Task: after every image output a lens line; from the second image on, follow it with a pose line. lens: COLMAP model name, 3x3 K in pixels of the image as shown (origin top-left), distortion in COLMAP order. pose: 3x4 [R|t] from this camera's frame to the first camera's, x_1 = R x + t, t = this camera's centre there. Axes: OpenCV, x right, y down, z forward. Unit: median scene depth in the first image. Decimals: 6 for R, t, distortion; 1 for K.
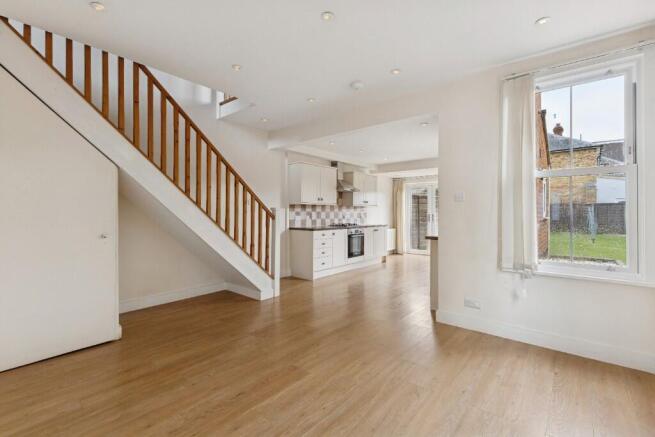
lens RADIAL K [[289.2, 0, 326.3], [0, 289.2, 215.4], [0, 0, 1]] dist [0.009498, 0.000067]
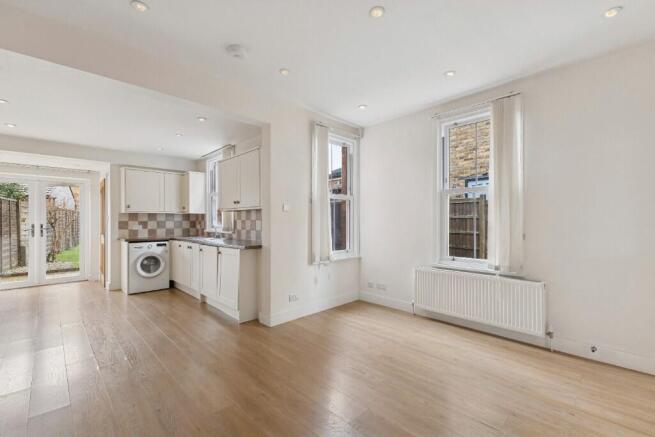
lens RADIAL K [[284.7, 0, 327.5], [0, 284.7, 218.5], [0, 0, 1]] dist [0.002951, -0.000213]
pose [[0.099306, 0.007043, 0.995032, -0.705627], [0.009267, 0.999925, -0.008002, -0.009435], [-0.995014, 0.010016, 0.099234, 0.805066]]
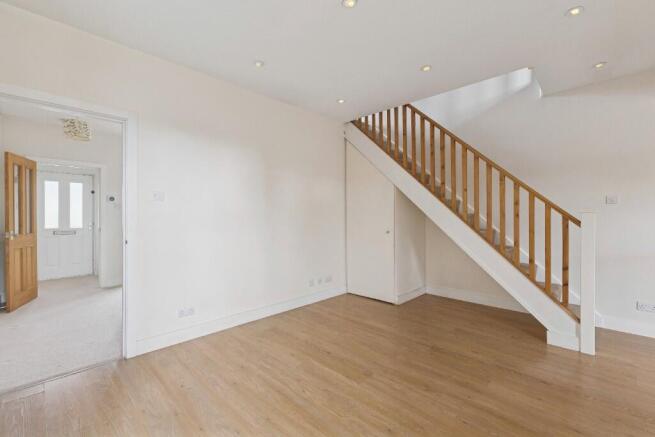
lens RADIAL K [[284.7, 0, 327.5], [0, 284.7, 218.5], [0, 0, 1]] dist [0.002951, -0.000213]
pose [[-0.073457, 0.006072, -0.997280, 0.690358], [-0.004673, 0.999968, 0.006433, -0.005506], [0.997287, 0.005133, -0.073426, 0.750047]]
